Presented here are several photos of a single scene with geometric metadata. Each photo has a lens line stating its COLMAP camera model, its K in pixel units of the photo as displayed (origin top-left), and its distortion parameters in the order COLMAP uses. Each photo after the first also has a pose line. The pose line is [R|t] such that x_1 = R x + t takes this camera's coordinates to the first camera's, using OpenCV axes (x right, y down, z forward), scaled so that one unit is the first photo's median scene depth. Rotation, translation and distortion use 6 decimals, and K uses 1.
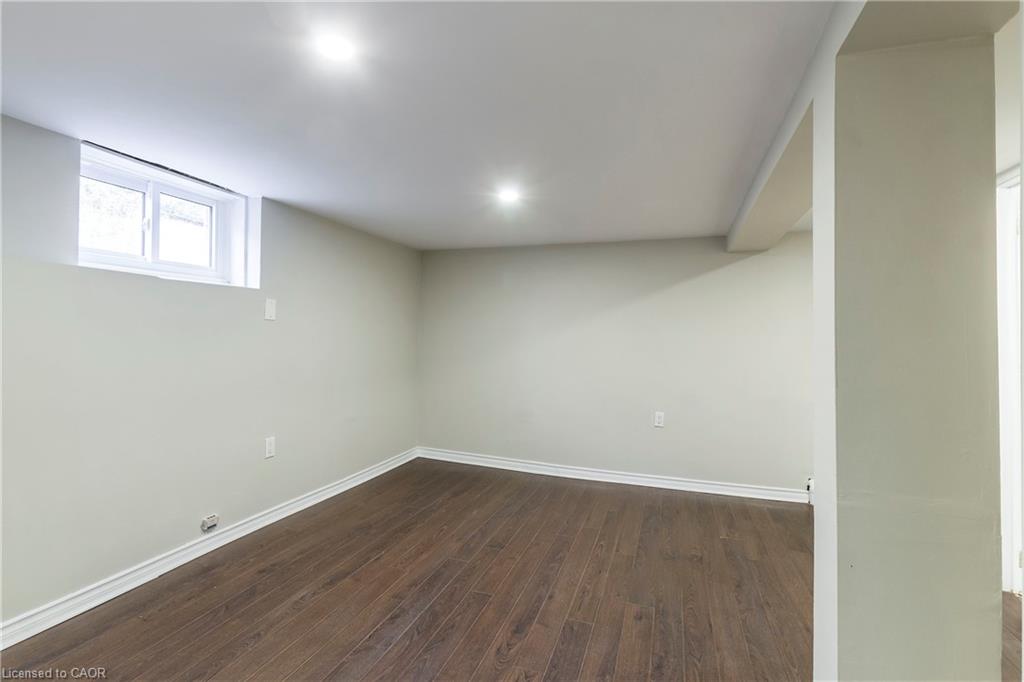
lens RADIAL K [[486.7, 0, 514.5], [0, 486.7, 334.7], [0, 0, 1]] dist [0.012891, -0.006916]
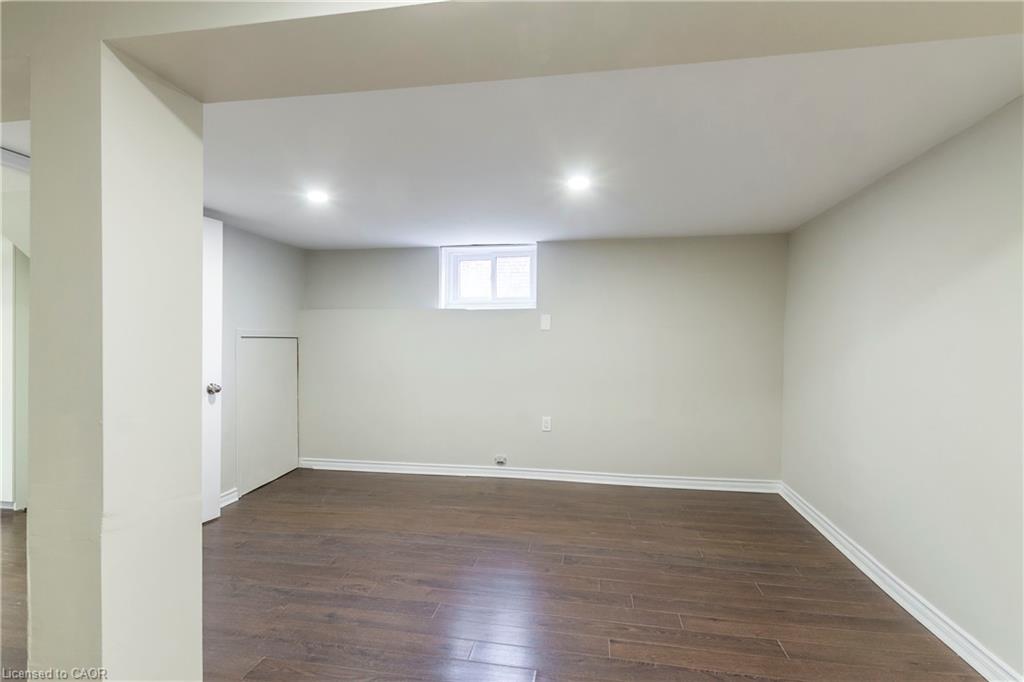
lens RADIAL K [[486.7, 0, 510.9], [0, 486.7, 351.6], [0, 0, 1]] dist [0.012891, -0.006916]
pose [[0.139607, 0.003295, -0.990201, 0.920391], [0.000304, 0.999994, 0.003371, 0.027261], [0.990207, -0.000771, 0.139606, 0.790514]]
